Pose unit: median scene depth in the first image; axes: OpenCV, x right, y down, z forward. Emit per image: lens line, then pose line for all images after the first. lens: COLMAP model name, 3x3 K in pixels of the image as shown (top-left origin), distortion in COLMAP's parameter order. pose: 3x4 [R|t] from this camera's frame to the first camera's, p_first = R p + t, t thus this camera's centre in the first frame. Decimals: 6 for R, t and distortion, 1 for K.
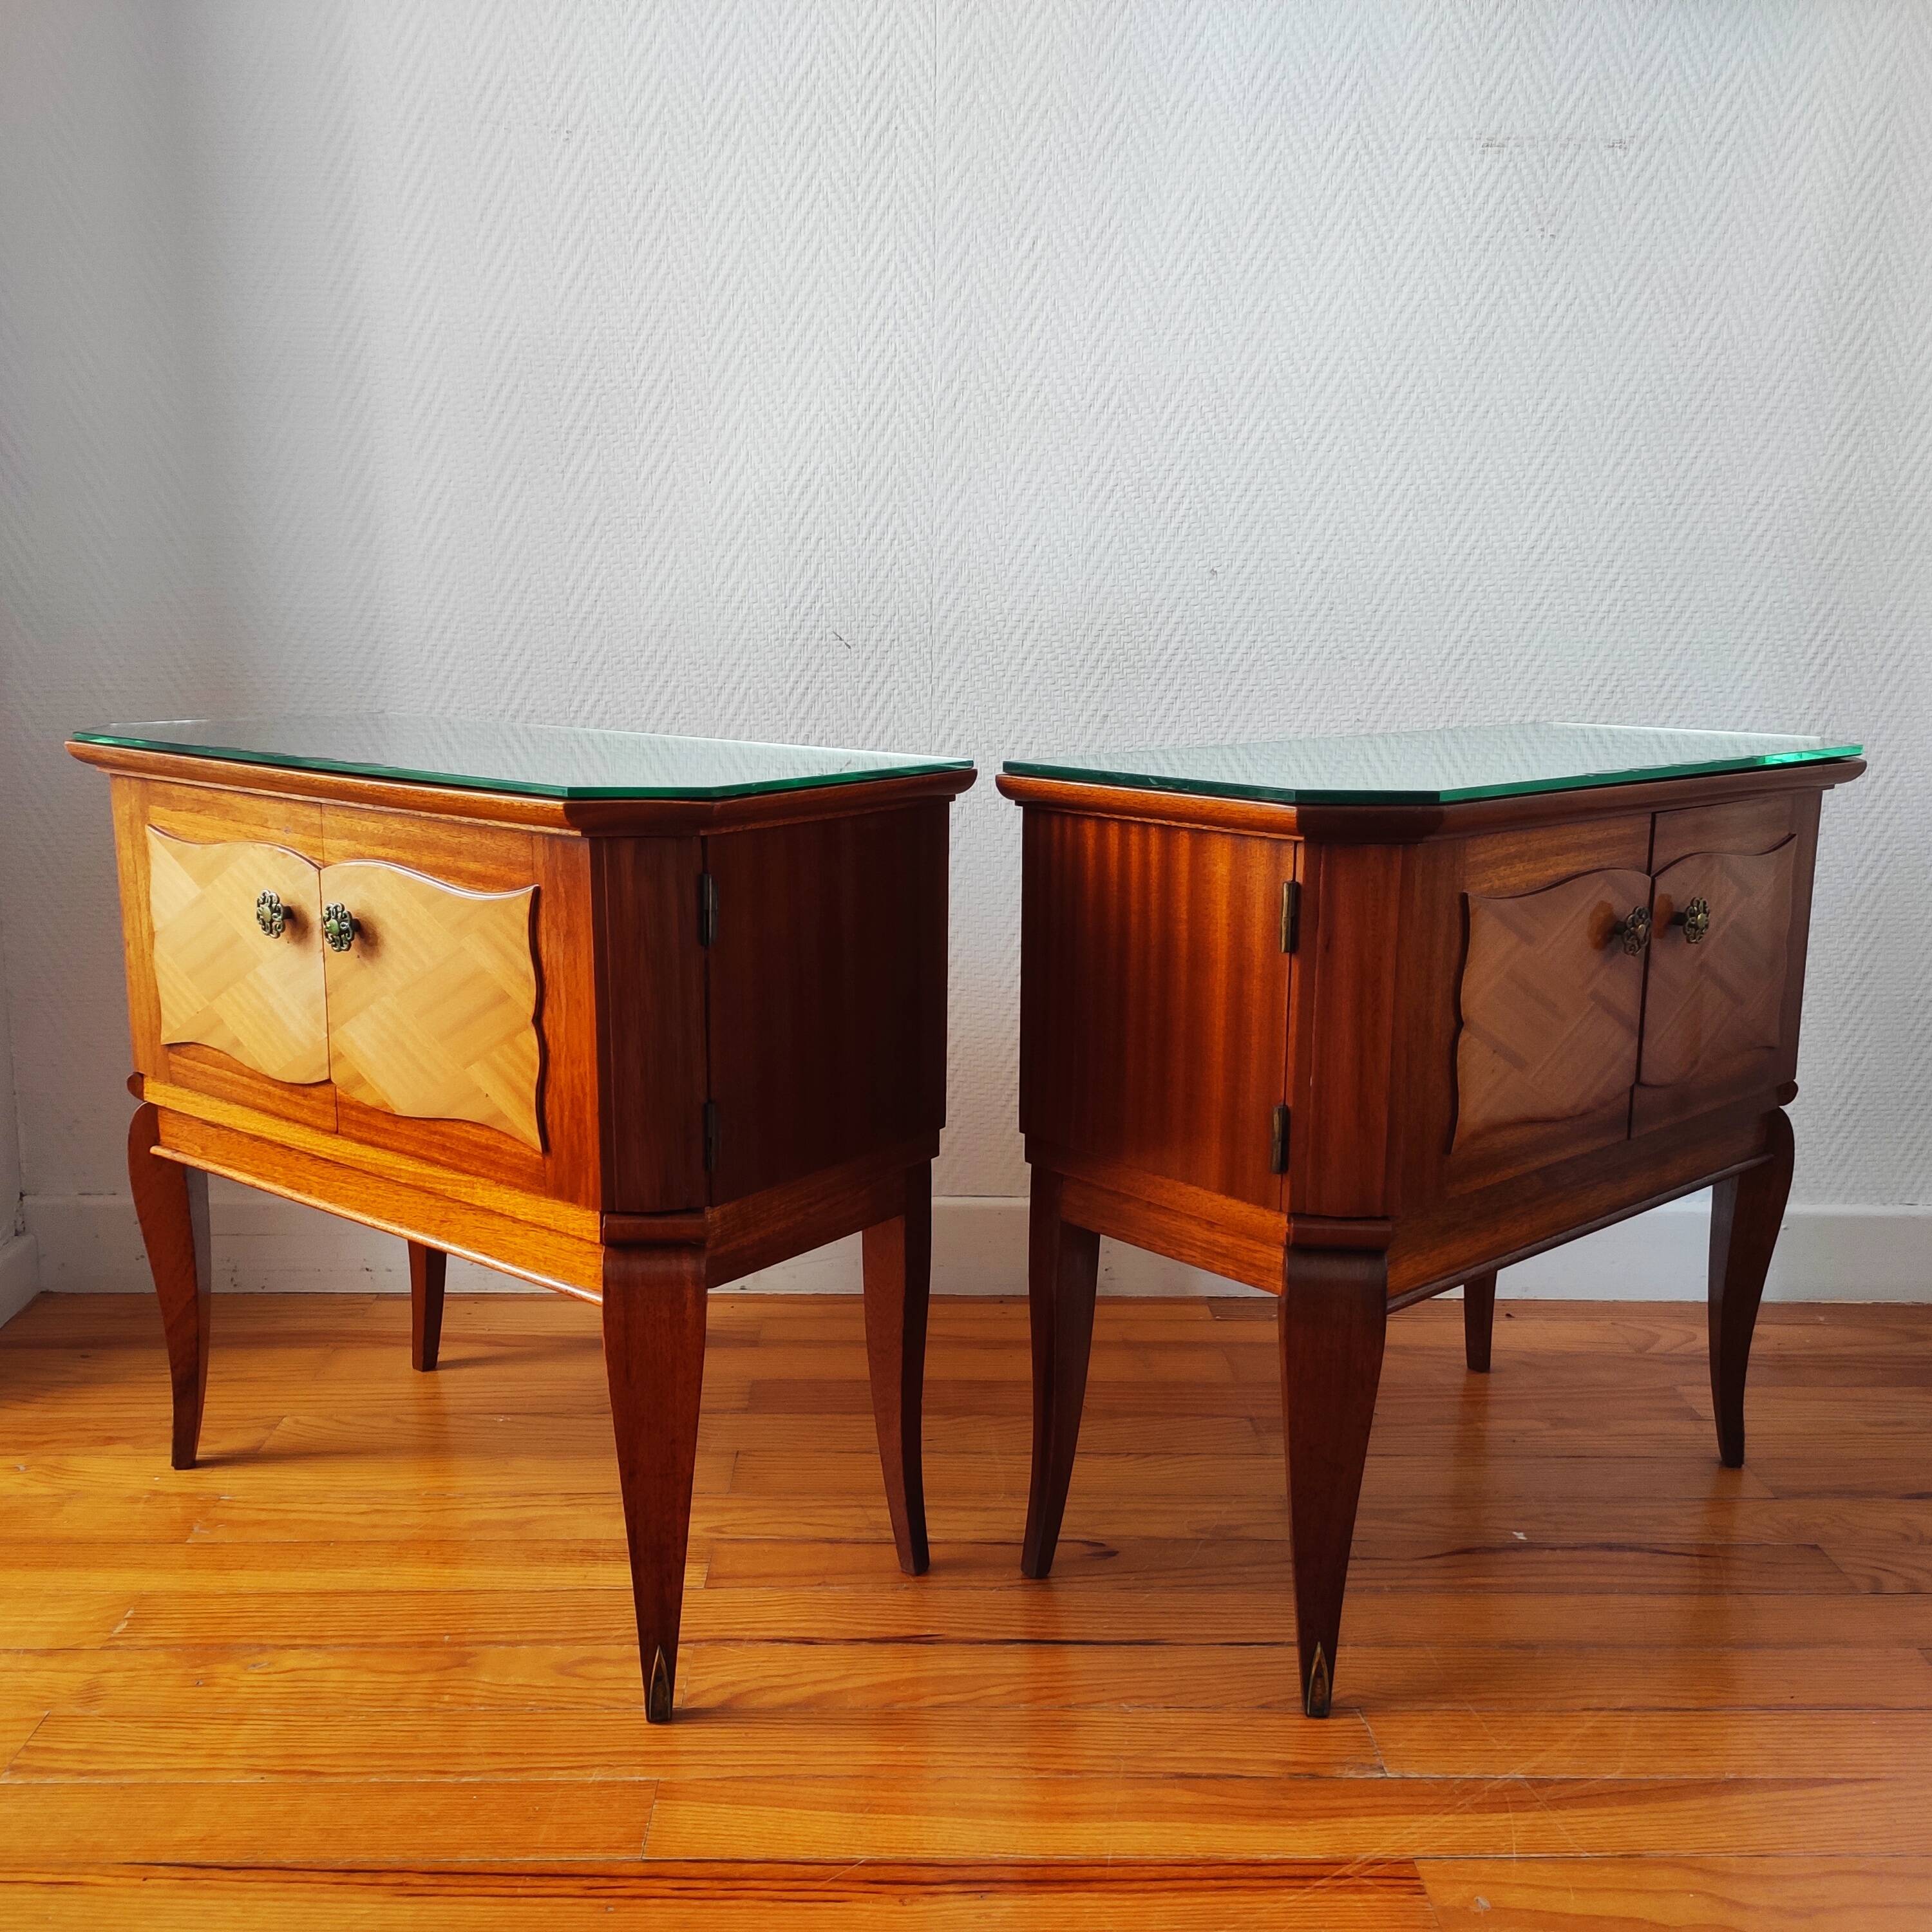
lens RADIAL K [[1926.0, 0, 955.0], [0, 1926.0, 960.6], [0, 0, 1]] dist [0.035789, 0.000000]
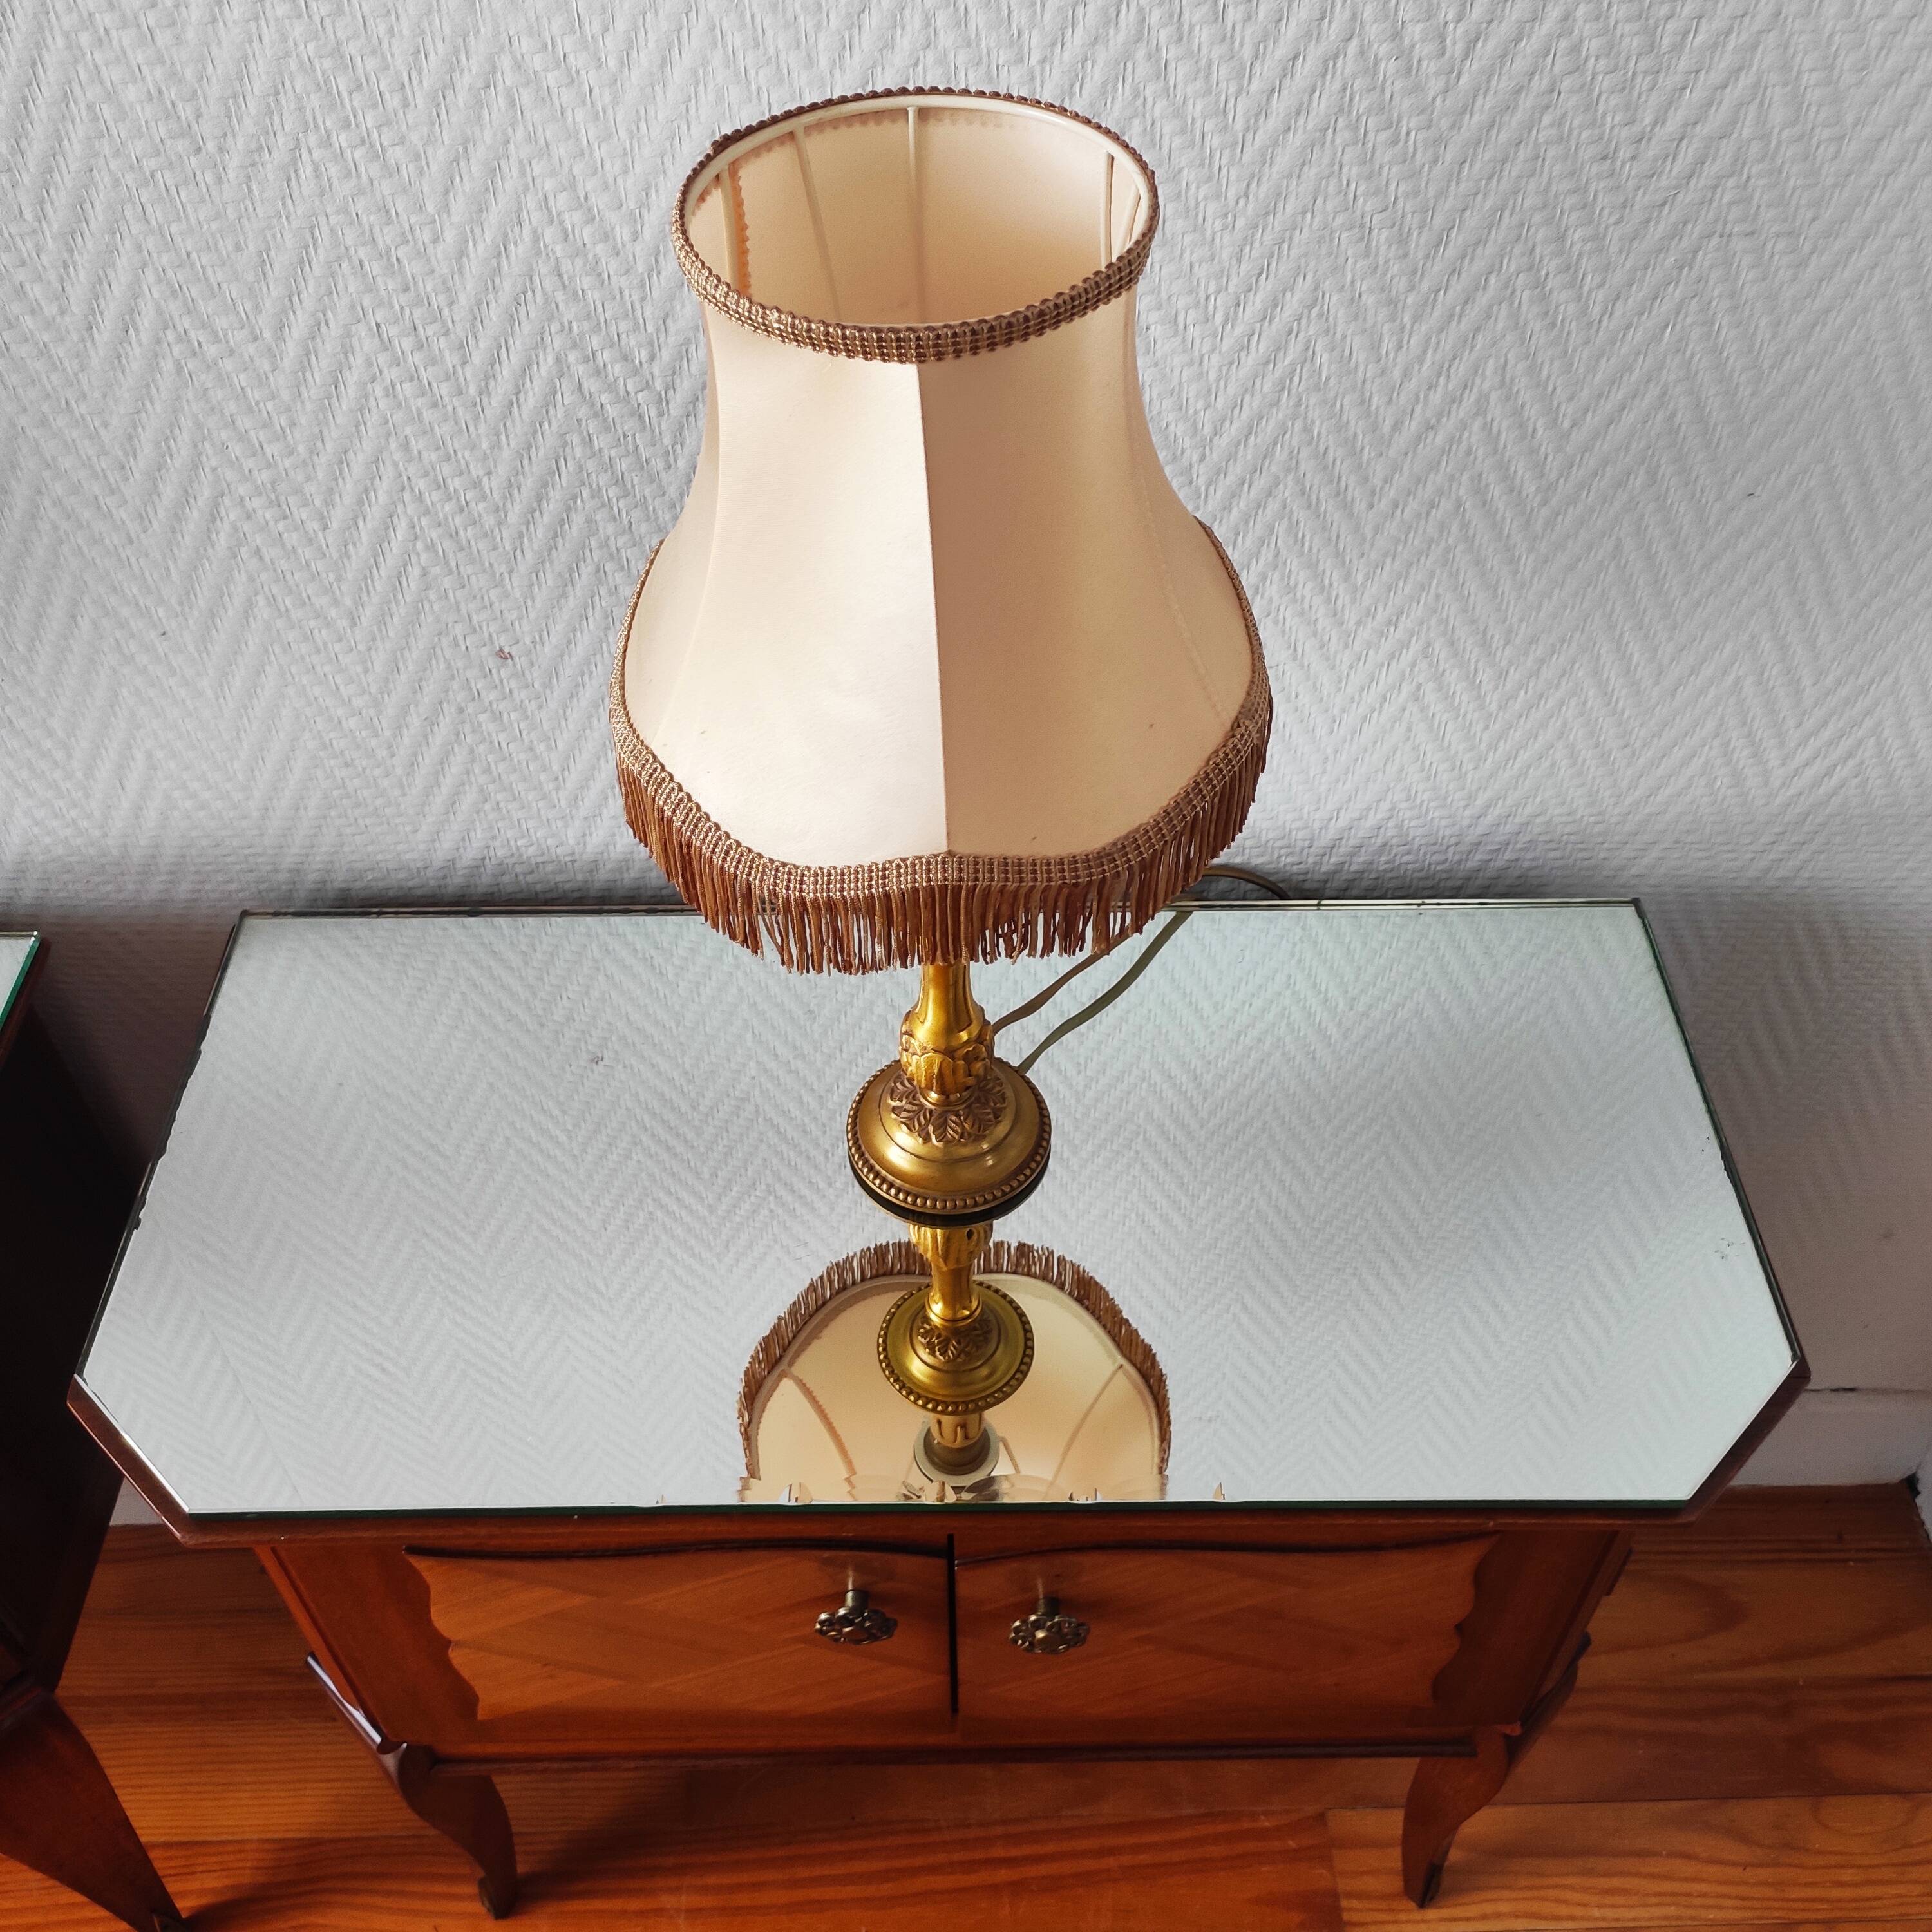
lens RADIAL K [[1926.0, 0, 985.4], [0, 1926.0, 955.4], [0, 0, 1]] dist [0.035789, 0.000000]
pose [[0.999839, -0.017943, 0.000678, 0.253415], [0.014107, 0.808338, 0.588550, -0.422337], [-0.011109, -0.588446, 0.808460, 0.622981]]
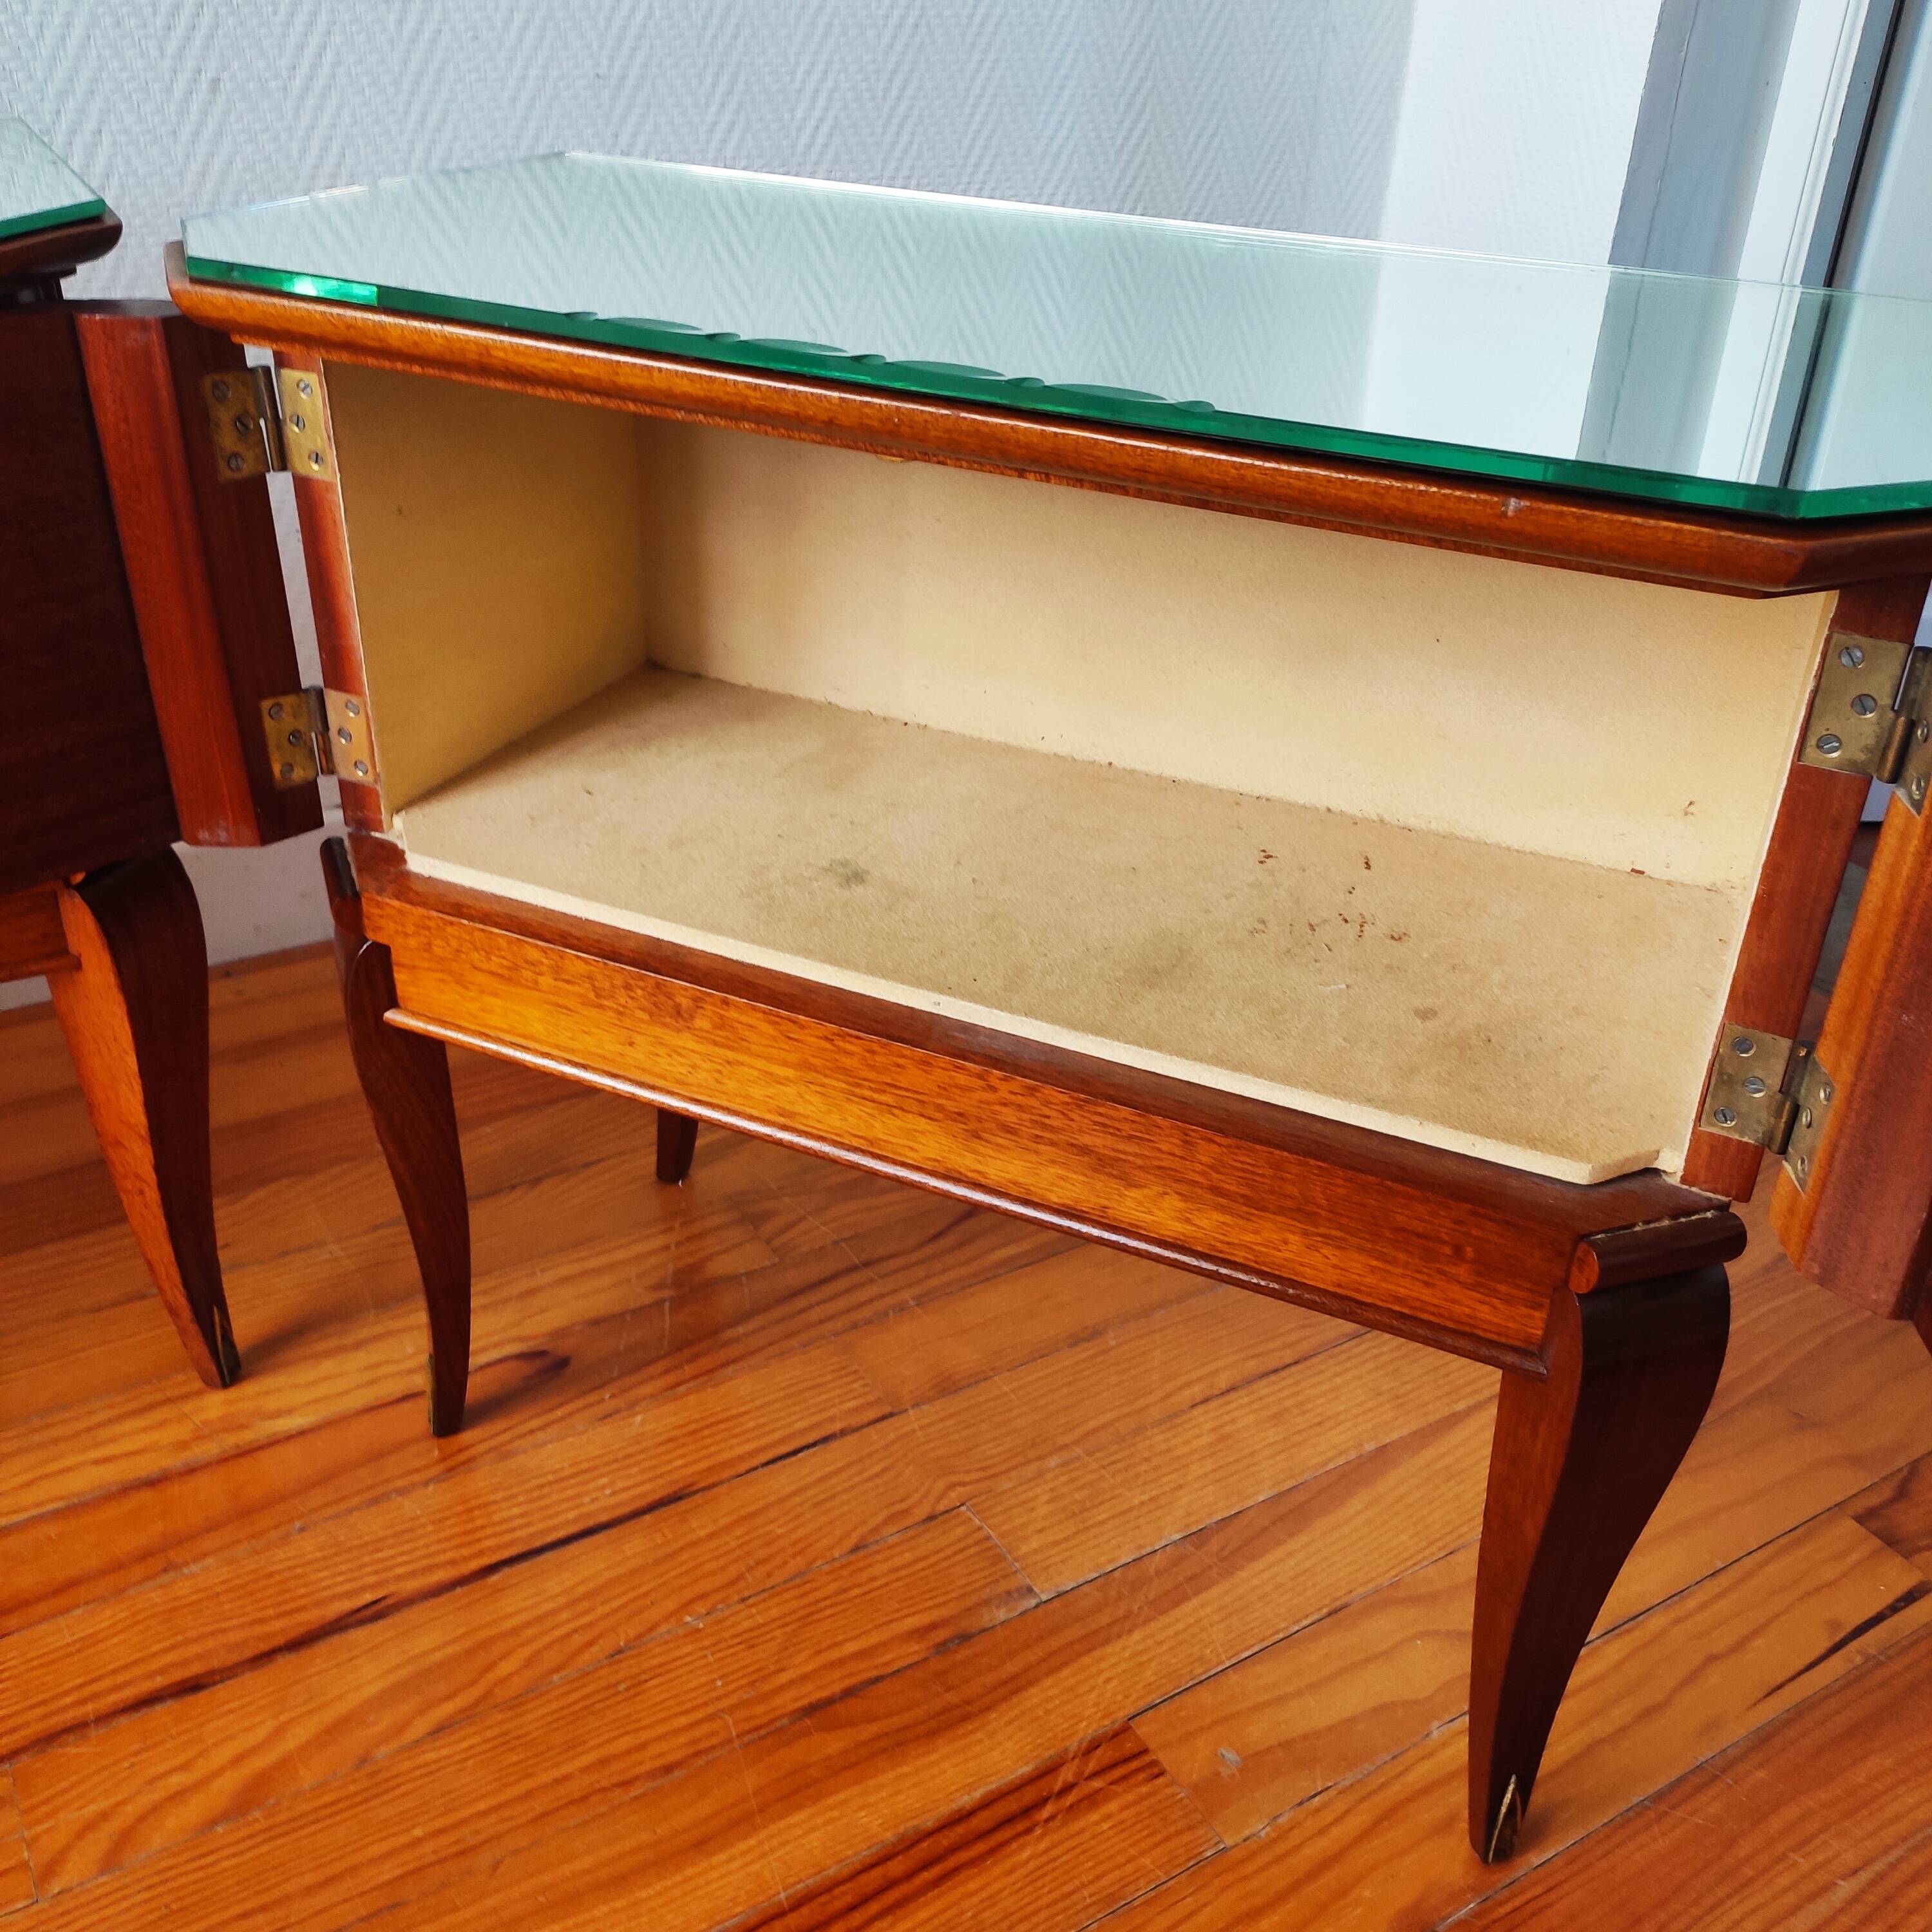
lens RADIAL K [[1926.0, 0, 970.6], [0, 1926.0, 970.1], [0, 0, 1]] dist [0.035789, 0.000000]
pose [[0.864718, -0.236475, 0.443106, -0.061849], [0.070734, 0.930771, 0.358695, -0.071035], [-0.497252, -0.278827, 0.821581, 0.291584]]
